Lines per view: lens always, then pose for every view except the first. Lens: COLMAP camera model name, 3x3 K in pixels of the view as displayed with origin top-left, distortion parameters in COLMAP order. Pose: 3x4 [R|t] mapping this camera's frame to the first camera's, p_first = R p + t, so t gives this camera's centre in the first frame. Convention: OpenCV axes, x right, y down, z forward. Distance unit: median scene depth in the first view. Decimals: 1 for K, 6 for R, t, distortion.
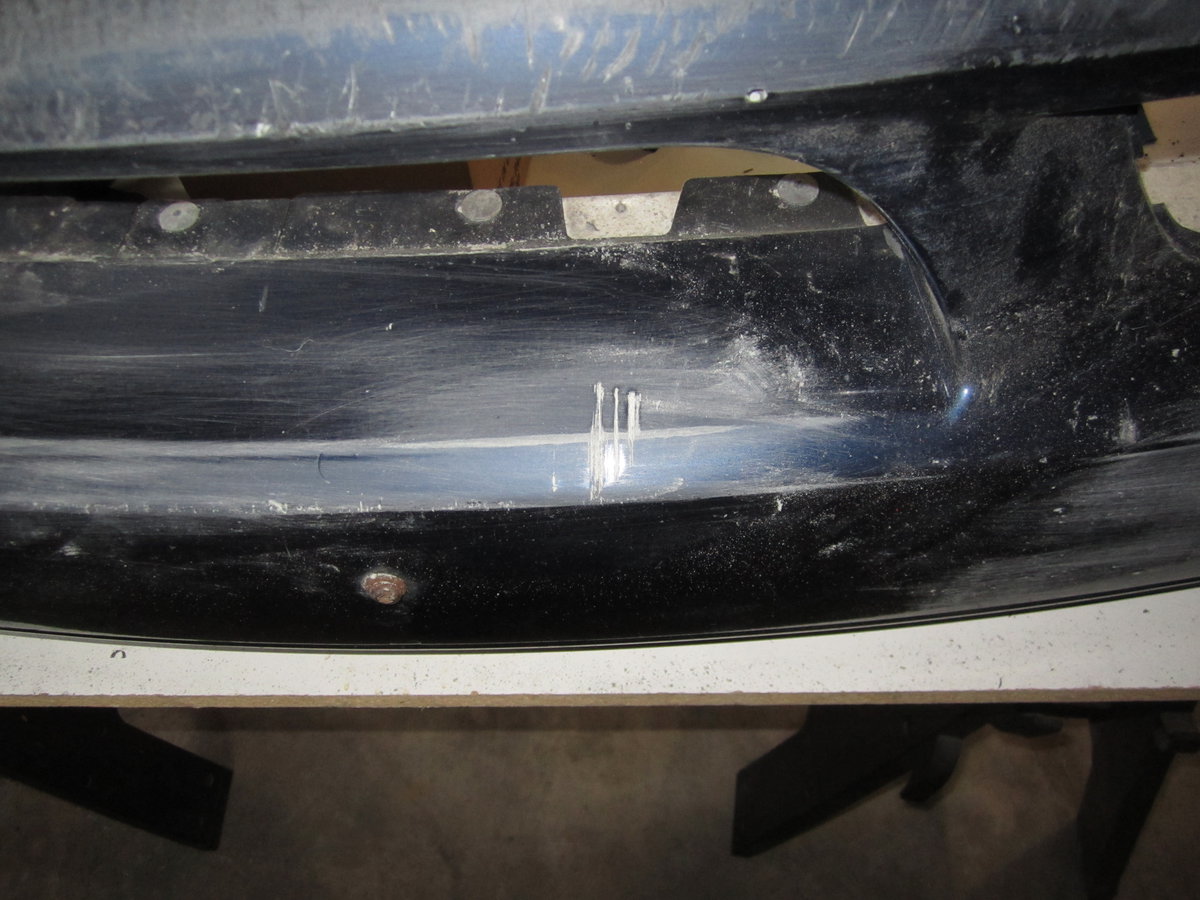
lens RADIAL K [[990.2, 0, 600.0], [0, 990.2, 450.0], [0, 0, 1]] dist [-0.063673, -0.003058]
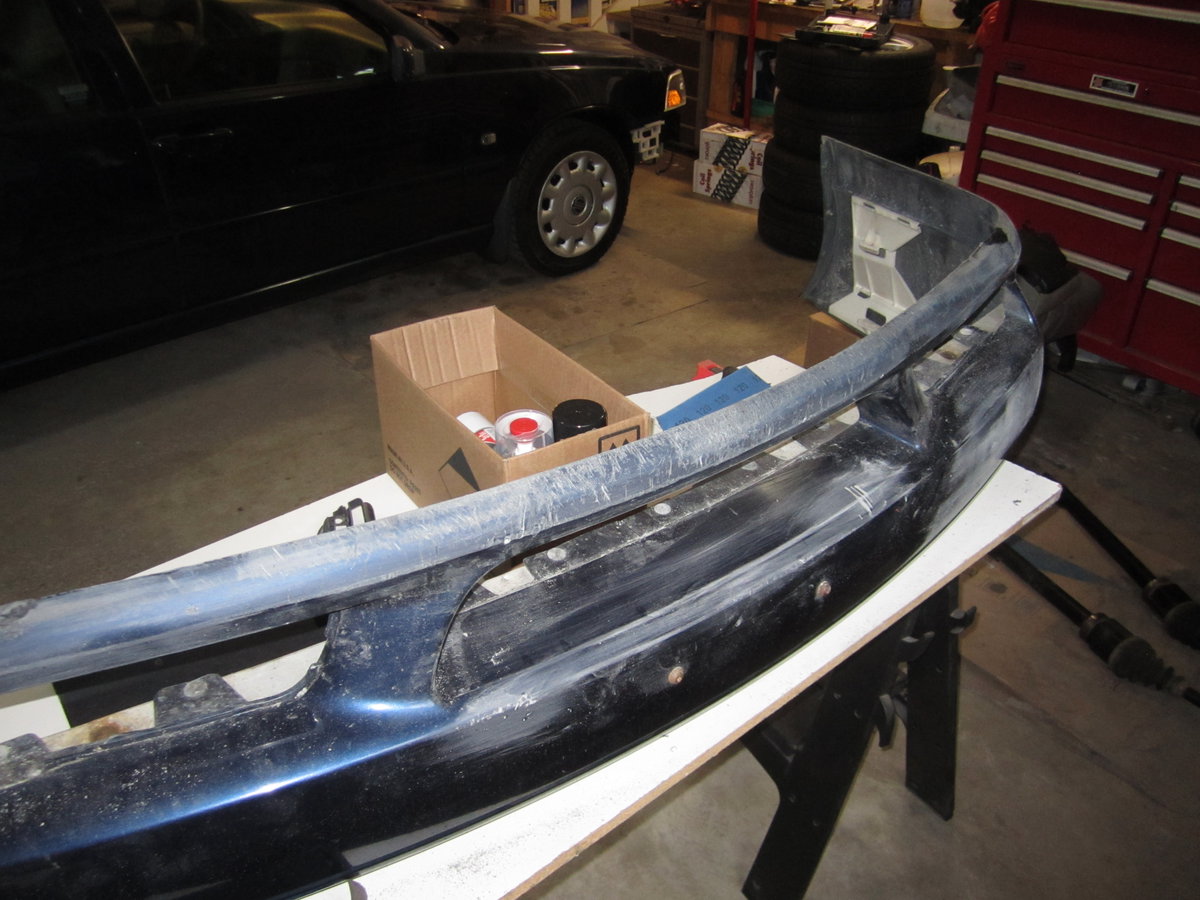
lens RADIAL K [[990.2, 0, 600.0], [0, 990.2, 450.0], [0, 0, 1]] dist [-0.063673, -0.003058]
pose [[0.750541, -0.299441, 0.589087, -2.335553], [0.518769, 0.819193, -0.244544, 0.189908], [-0.409349, 0.489141, 0.770179, -1.065441]]
